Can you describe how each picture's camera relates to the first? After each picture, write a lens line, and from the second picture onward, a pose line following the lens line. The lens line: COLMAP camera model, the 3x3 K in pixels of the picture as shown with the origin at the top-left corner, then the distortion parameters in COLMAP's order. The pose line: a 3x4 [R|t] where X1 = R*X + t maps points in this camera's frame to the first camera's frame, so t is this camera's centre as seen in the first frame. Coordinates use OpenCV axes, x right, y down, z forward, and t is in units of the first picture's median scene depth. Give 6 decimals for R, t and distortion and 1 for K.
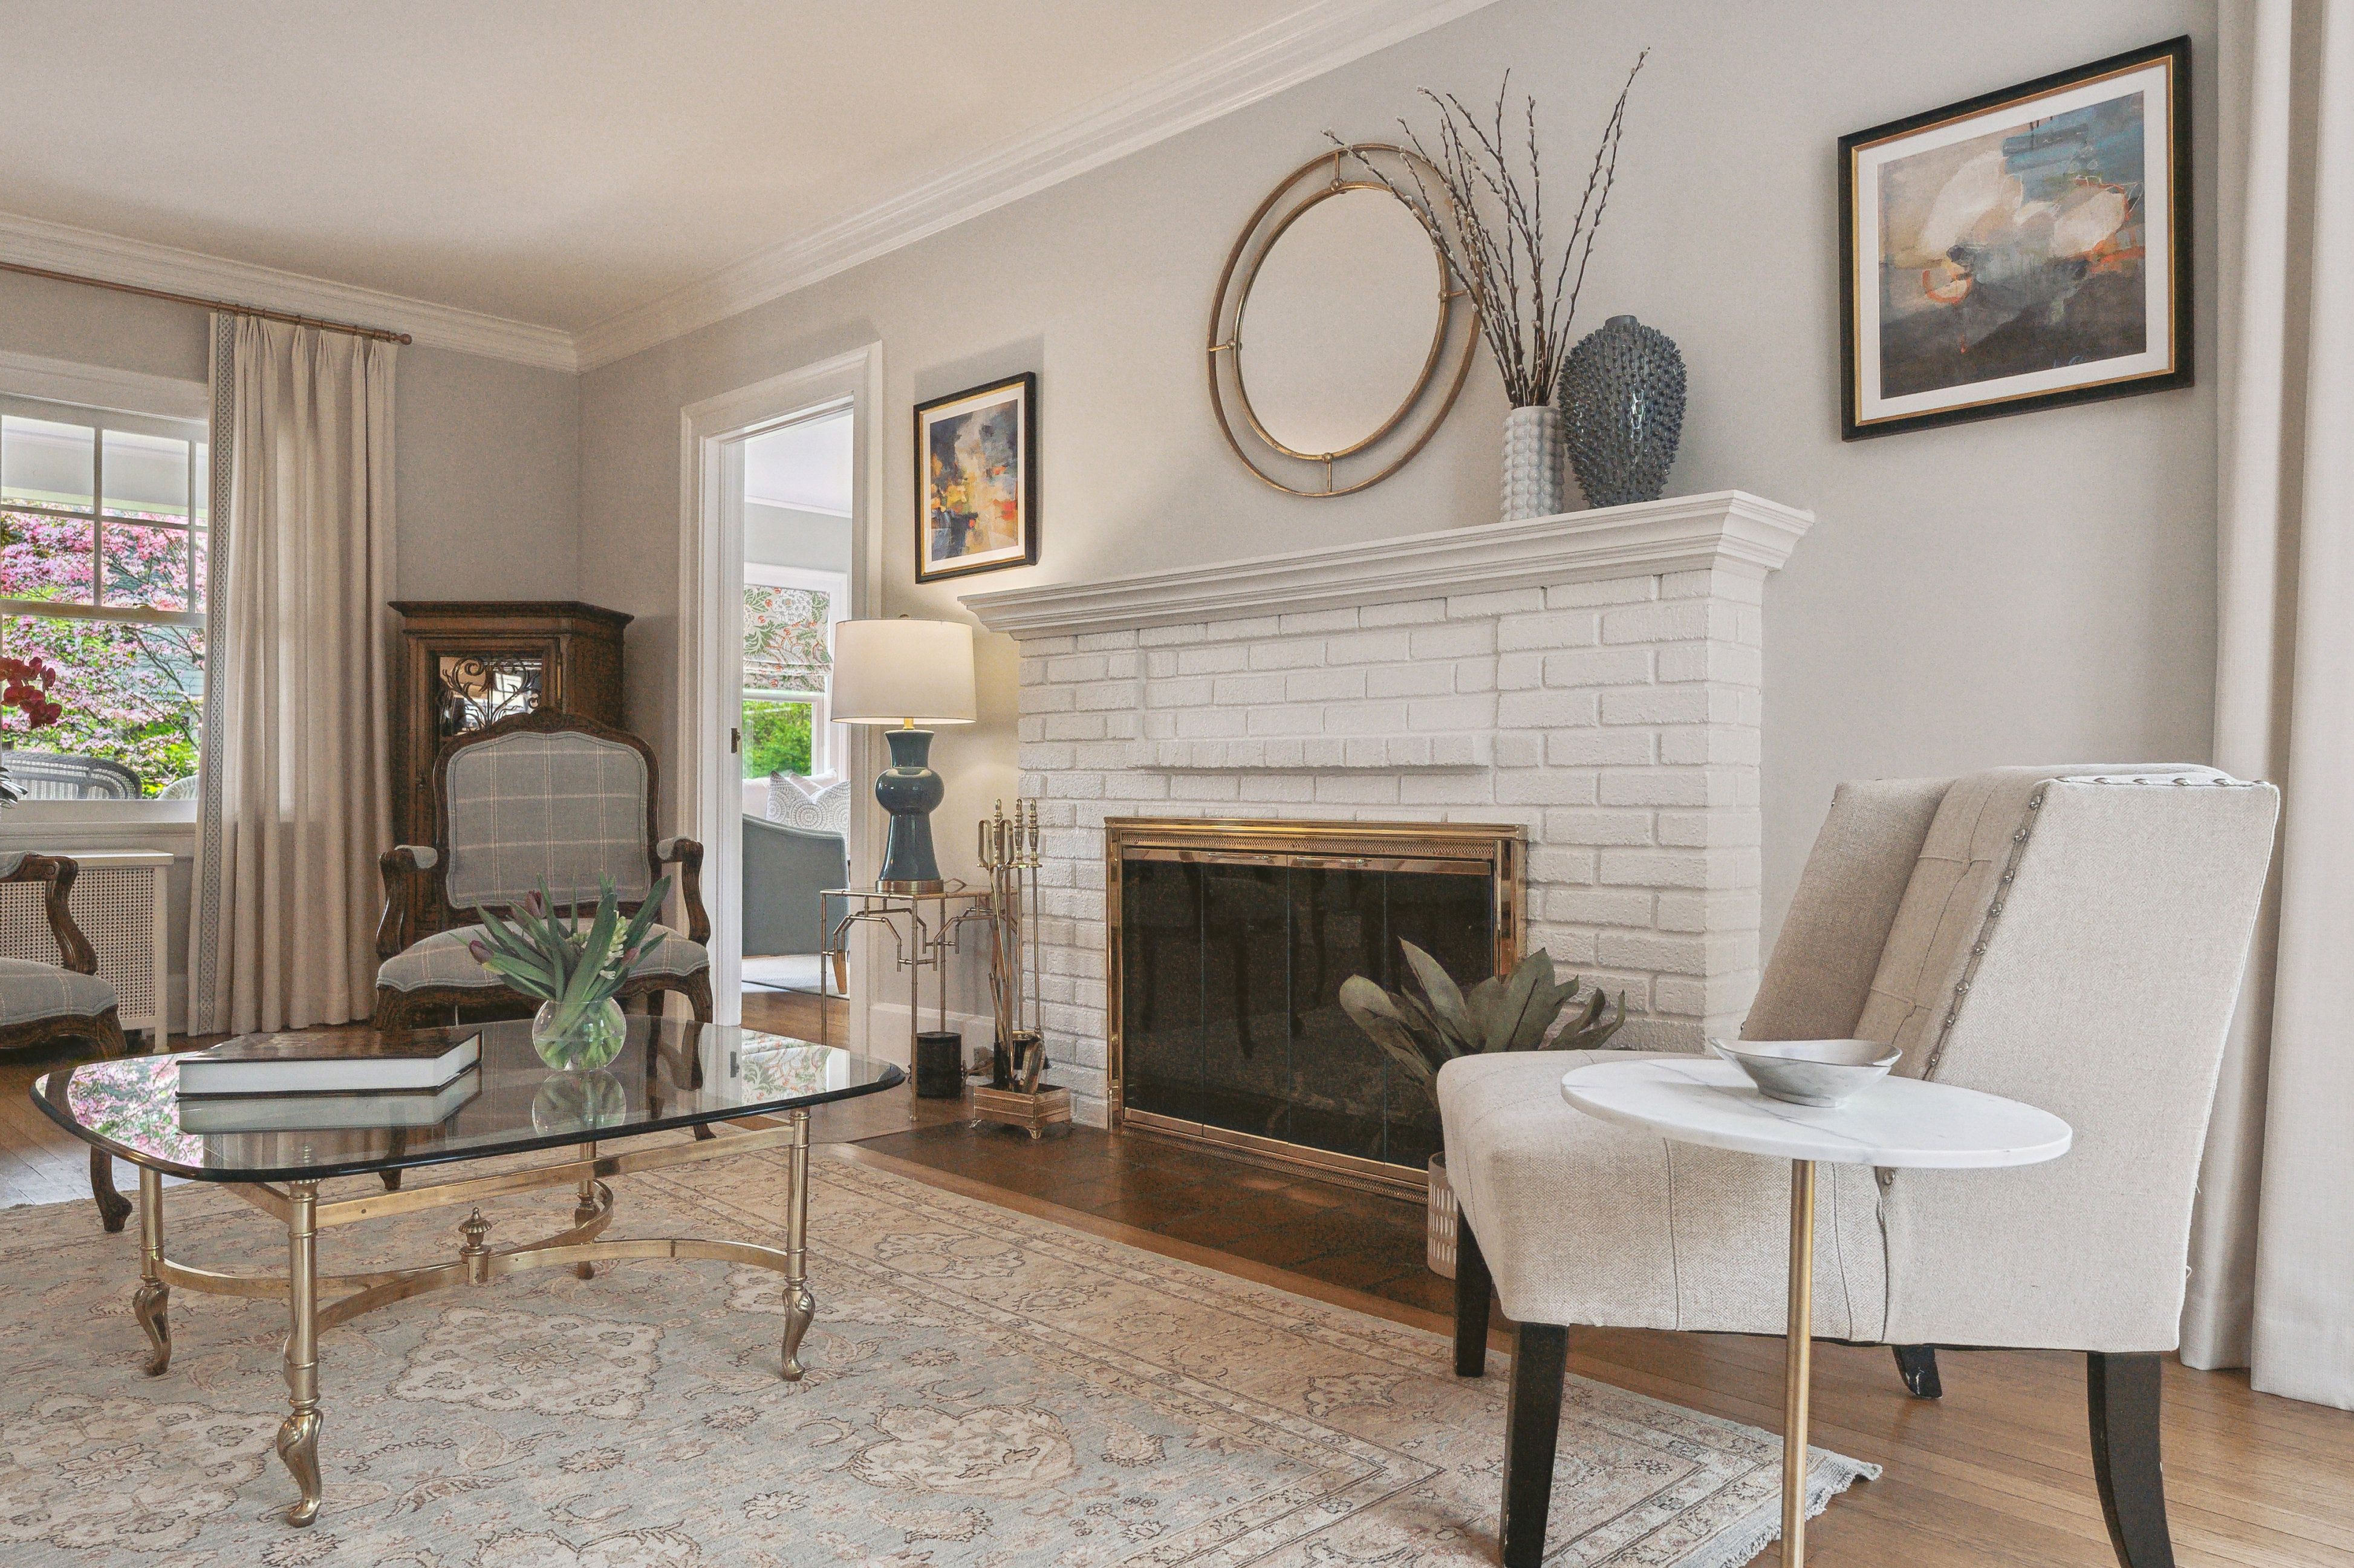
lens RADIAL K [[1601.8, 0, 1149.5], [0, 1601.8, 799.8], [0, 0, 1]] dist [0.000461, -0.002318]
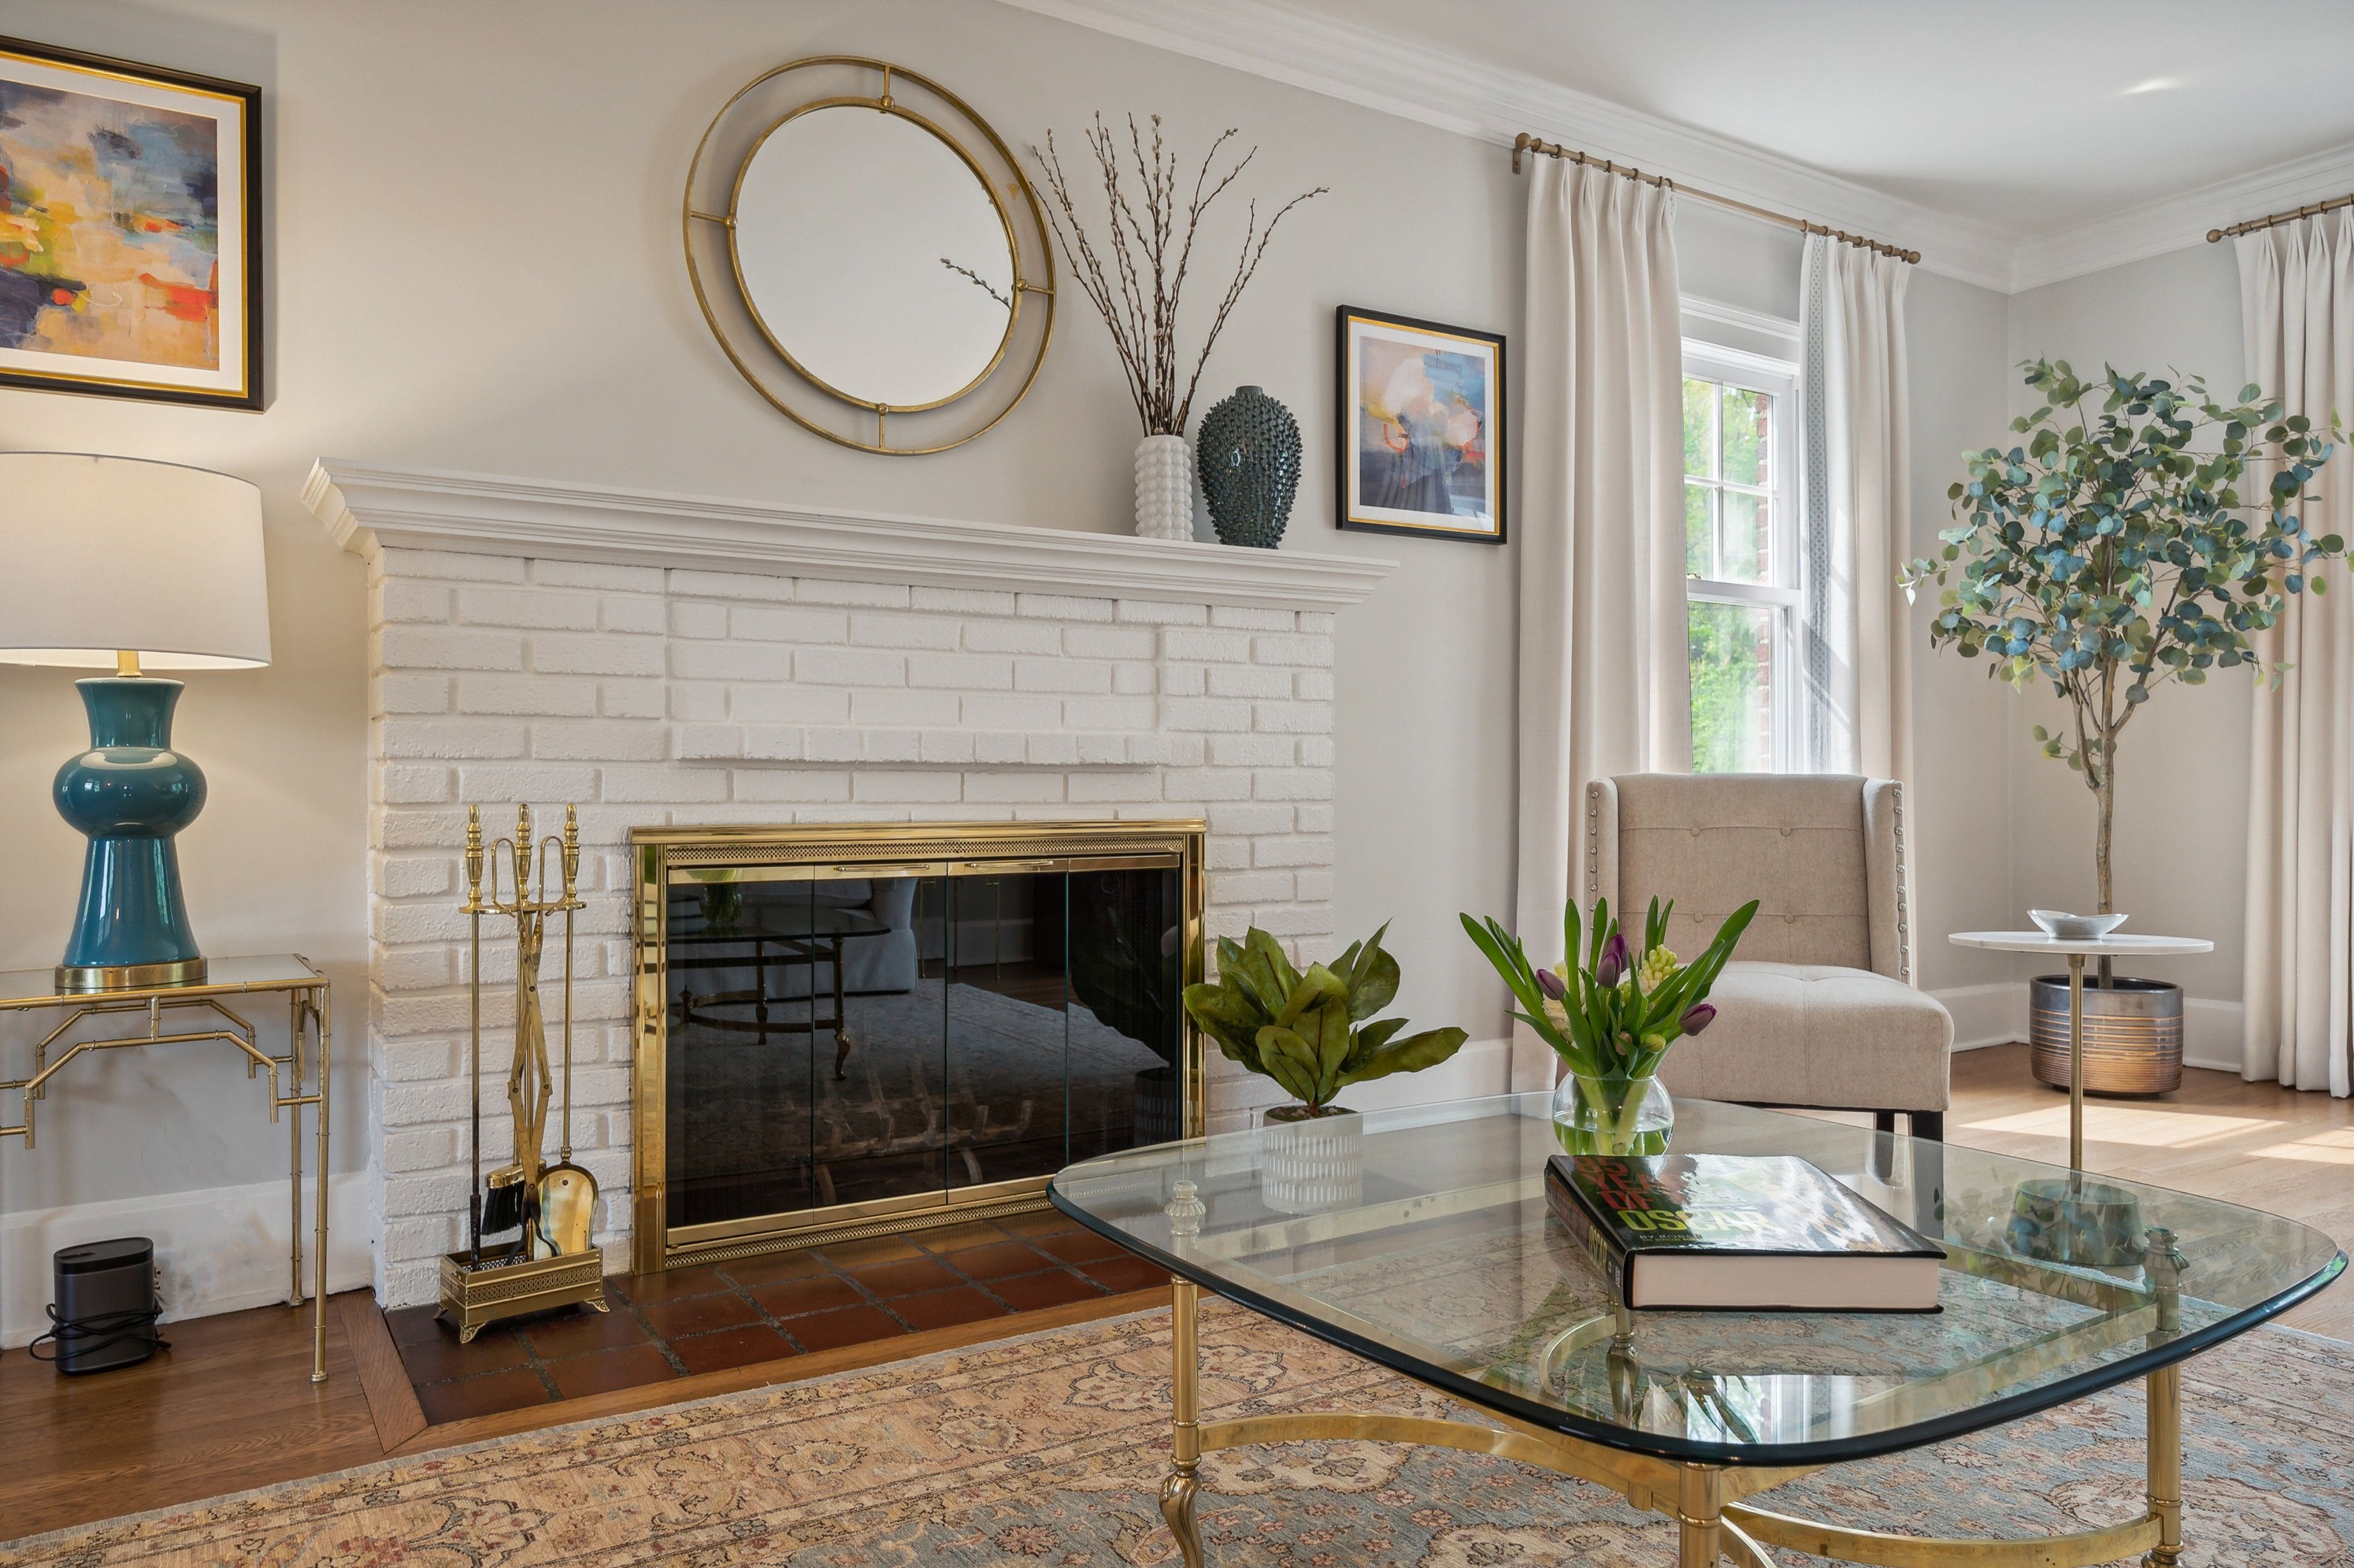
lens RADIAL K [[1601.8, 0, 1193.1], [0, 1601.8, 784.0], [0, 0, 1]] dist [0.000461, -0.002318]
pose [[0.205973, -0.002812, 0.978554, -0.832884], [0.005916, 0.999981, 0.001629, -0.010296], [-0.978540, 0.005454, 0.205985, 0.766220]]
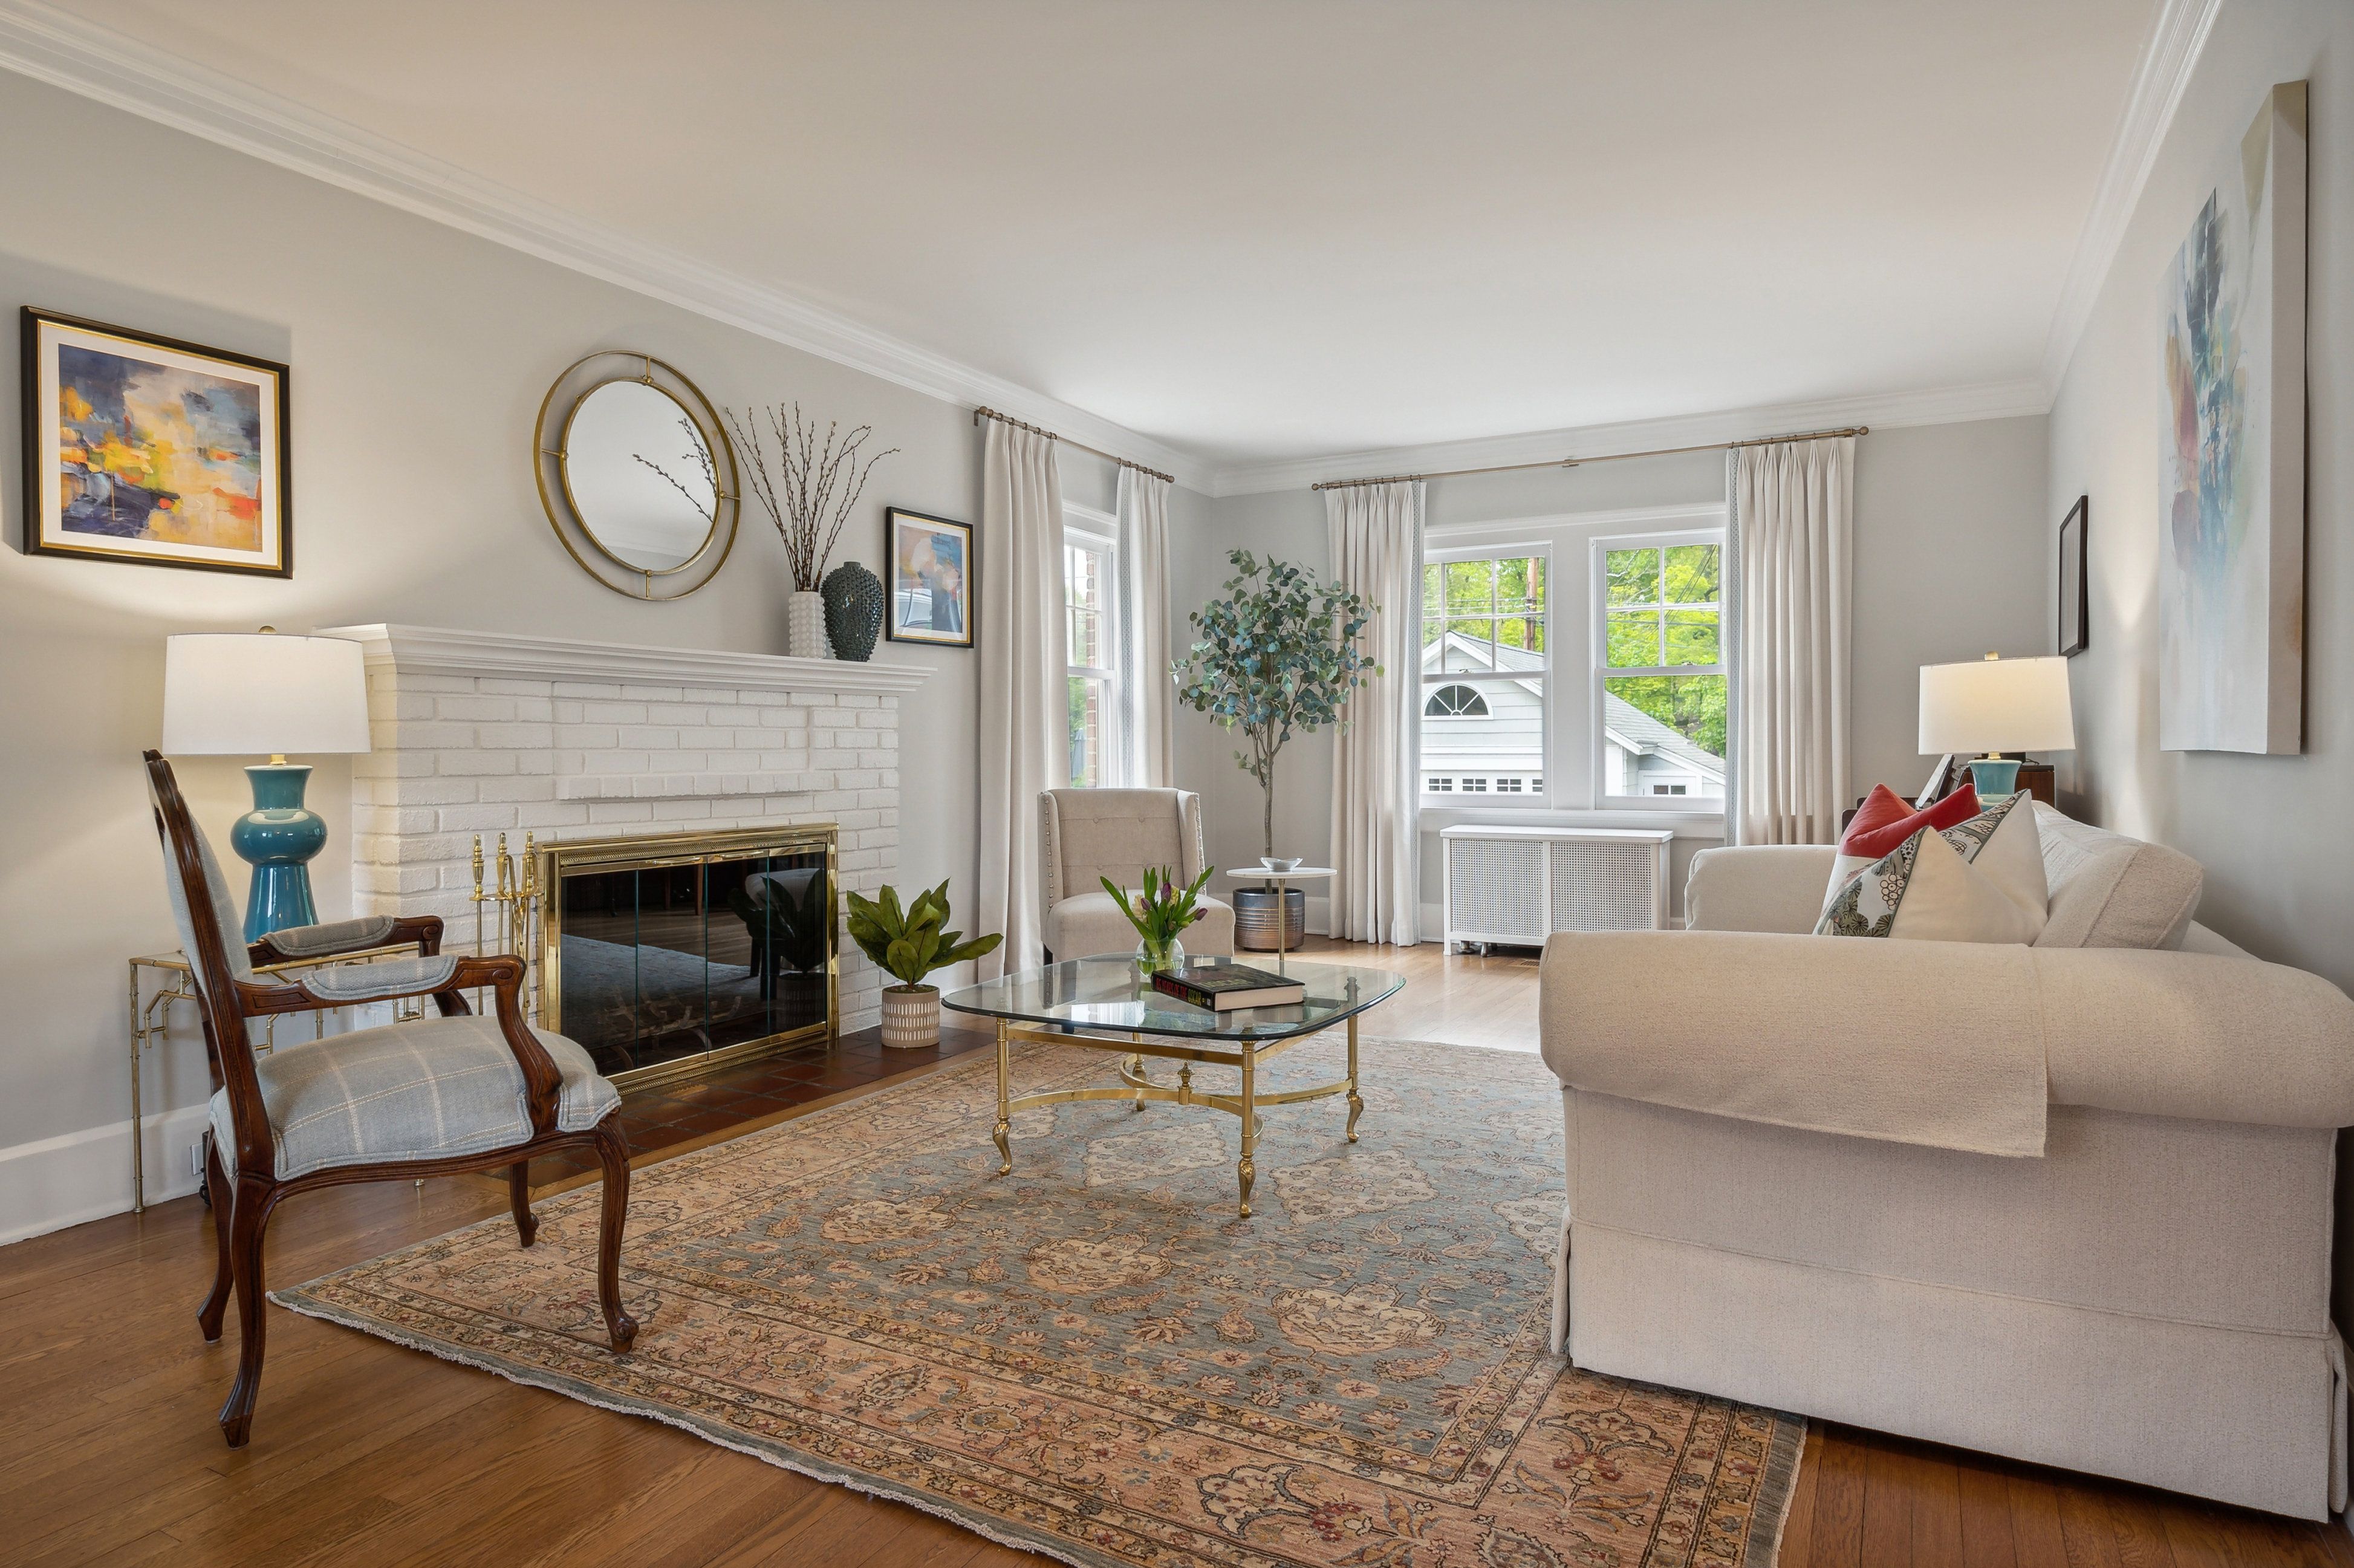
lens RADIAL K [[1338.6, 0, 1183.7], [0, 1338.6, 760.6], [0, 0, 1]] dist [-0.002181, 0.001123]
pose [[-0.294384, -0.013965, 0.955585, -1.346234], [0.003627, 0.999870, 0.015730, -0.077136], [-0.955680, 0.008097, -0.294295, 1.052057]]
